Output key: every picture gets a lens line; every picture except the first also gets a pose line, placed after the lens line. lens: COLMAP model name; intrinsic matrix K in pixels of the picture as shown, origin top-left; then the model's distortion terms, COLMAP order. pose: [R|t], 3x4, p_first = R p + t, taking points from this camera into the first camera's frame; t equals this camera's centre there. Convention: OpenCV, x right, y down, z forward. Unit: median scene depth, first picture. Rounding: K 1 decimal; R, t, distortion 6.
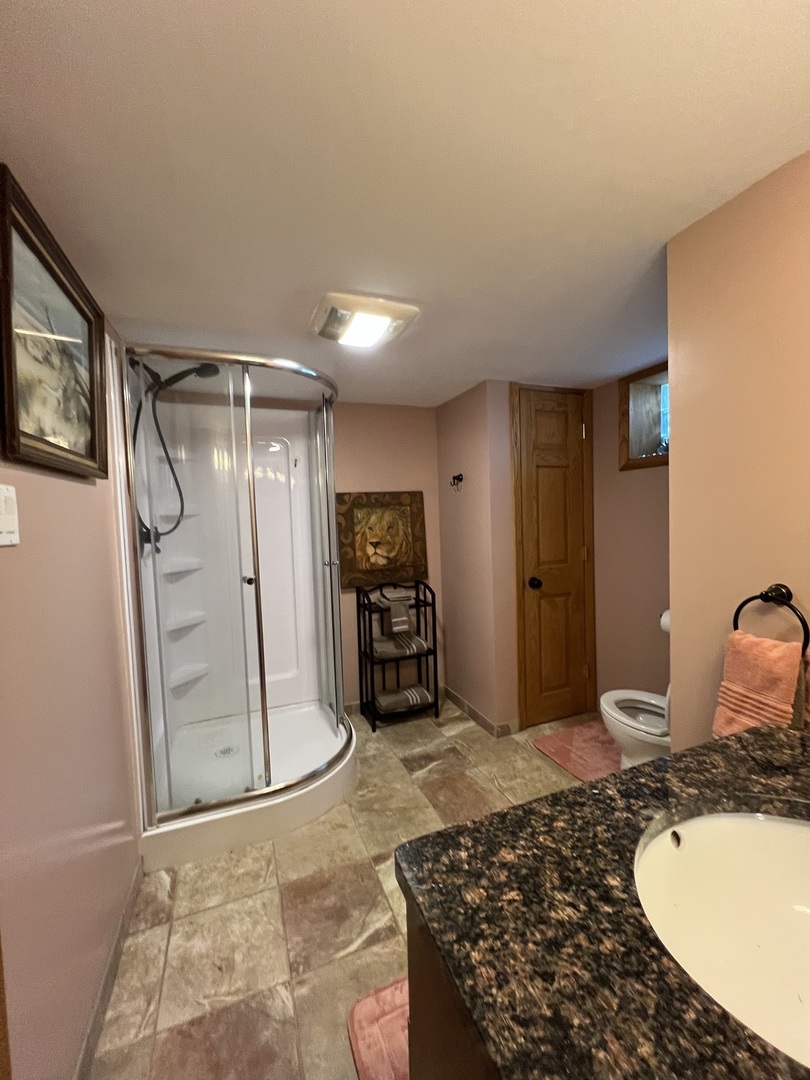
lens RADIAL K [[431.3, 0, 405.6], [0, 431.3, 539.3], [0, 0, 1]] dist [-0.003962, 0.000367]
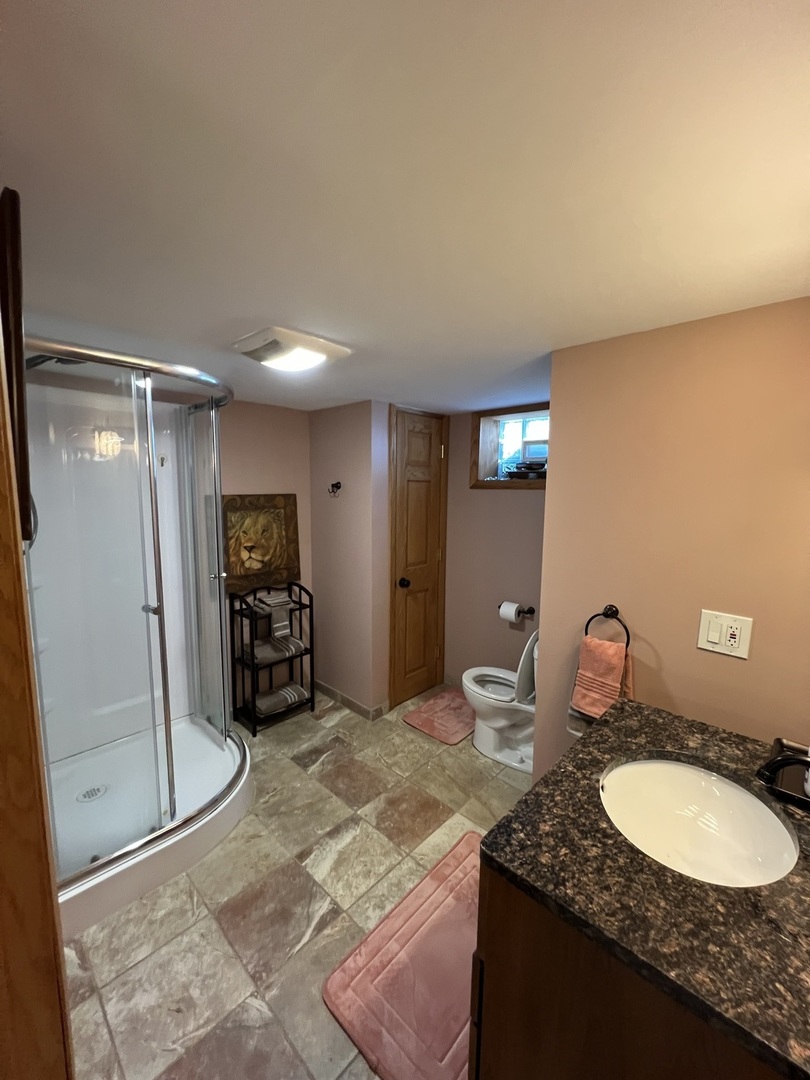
lens RADIAL K [[431.6, 0, 402.4], [0, 431.6, 538.6], [0, 0, 1]] dist [-0.001141, -0.000360]
pose [[0.905653, -0.006428, 0.423971, -0.272460], [-0.021166, 0.997953, 0.060344, -0.122447], [-0.423491, -0.063624, 0.903663, -0.041410]]
